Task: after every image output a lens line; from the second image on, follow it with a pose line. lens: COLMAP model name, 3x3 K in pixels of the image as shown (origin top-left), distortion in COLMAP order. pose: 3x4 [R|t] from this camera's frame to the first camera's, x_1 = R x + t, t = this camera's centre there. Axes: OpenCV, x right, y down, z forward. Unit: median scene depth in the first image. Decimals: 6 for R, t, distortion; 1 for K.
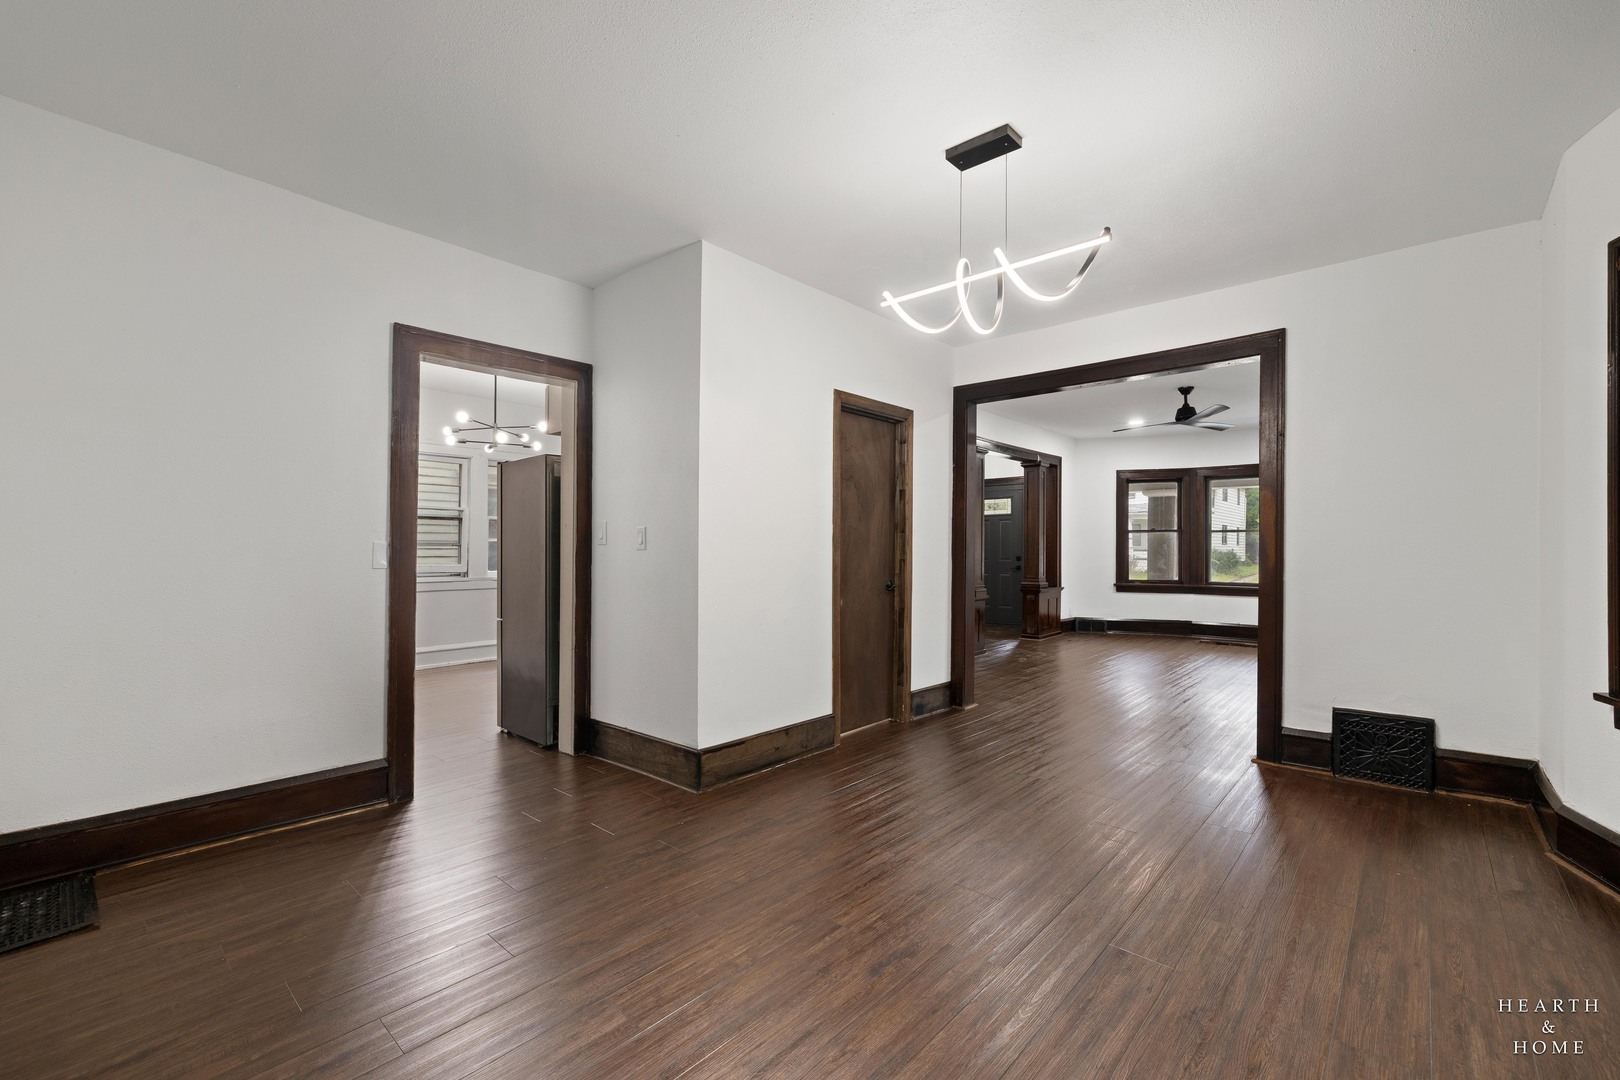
lens RADIAL K [[691.3, 0, 809.5], [0, 691.3, 542.4], [0, 0, 1]] dist [0.007174, -0.000064]
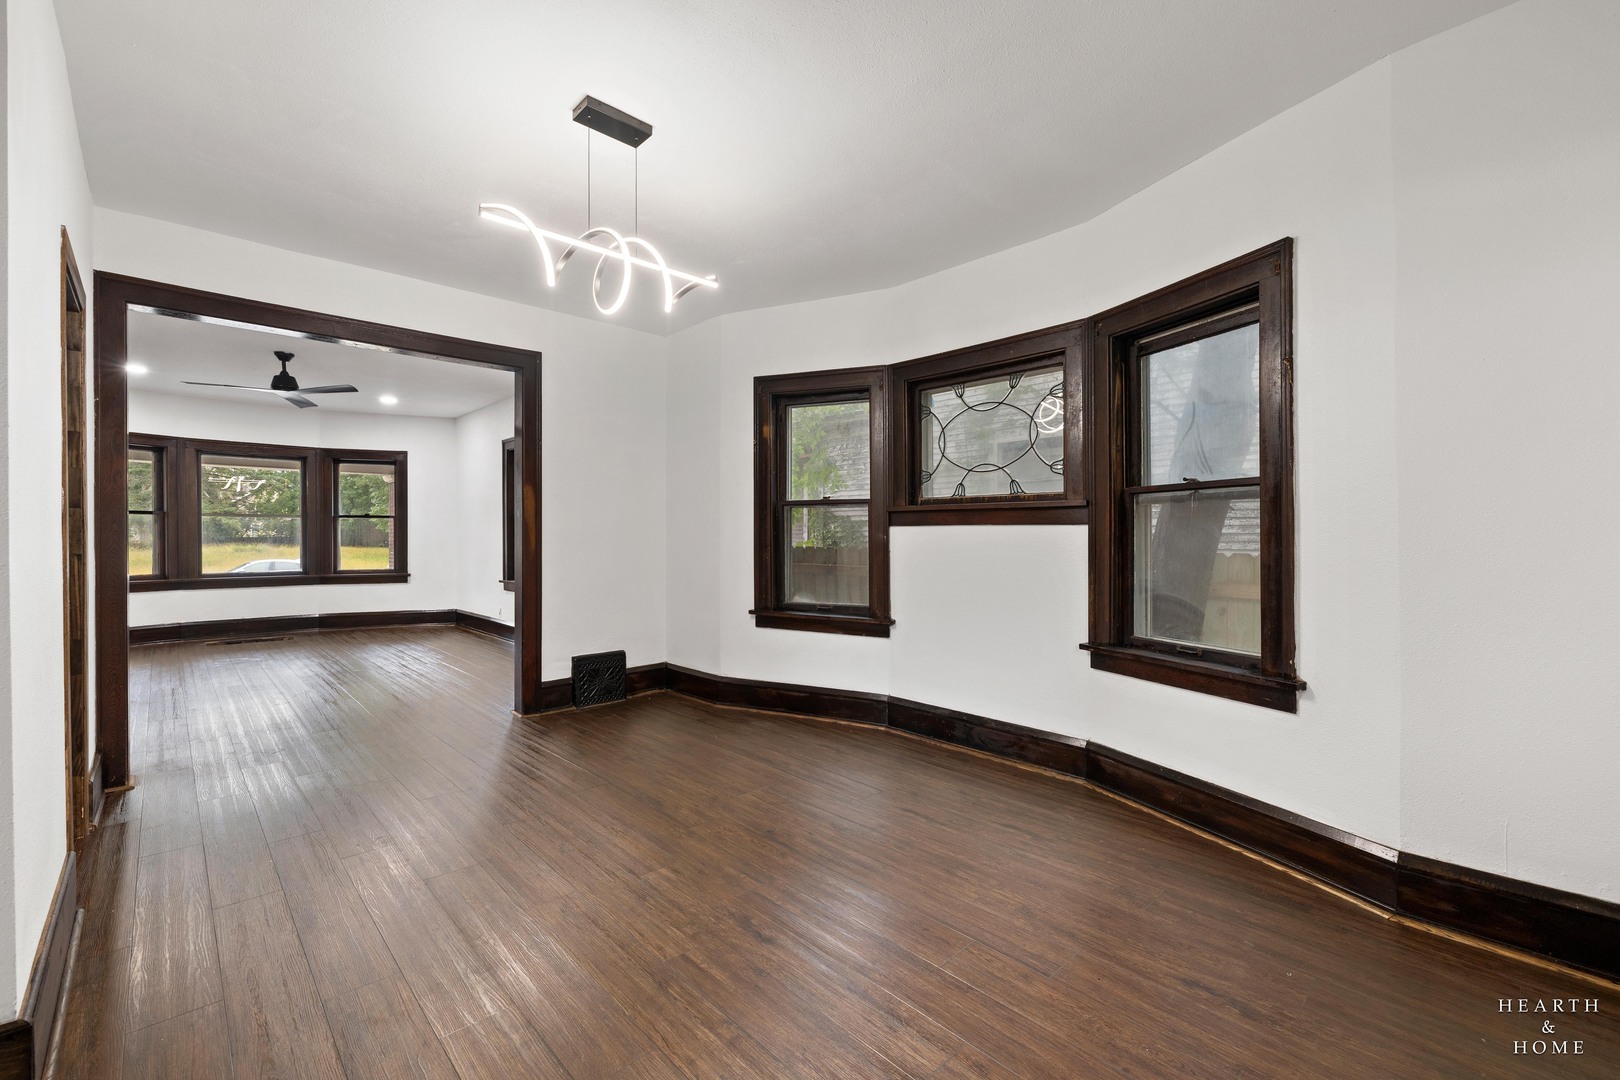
lens RADIAL K [[691.3, 0, 799.9], [0, 691.3, 537.8], [0, 0, 1]] dist [0.007174, -0.000064]
pose [[0.079670, -0.001345, 0.996820, -0.462161], [-0.009526, 0.999952, 0.002111, 0.006819], [-0.996776, -0.009664, 0.079653, 0.434017]]
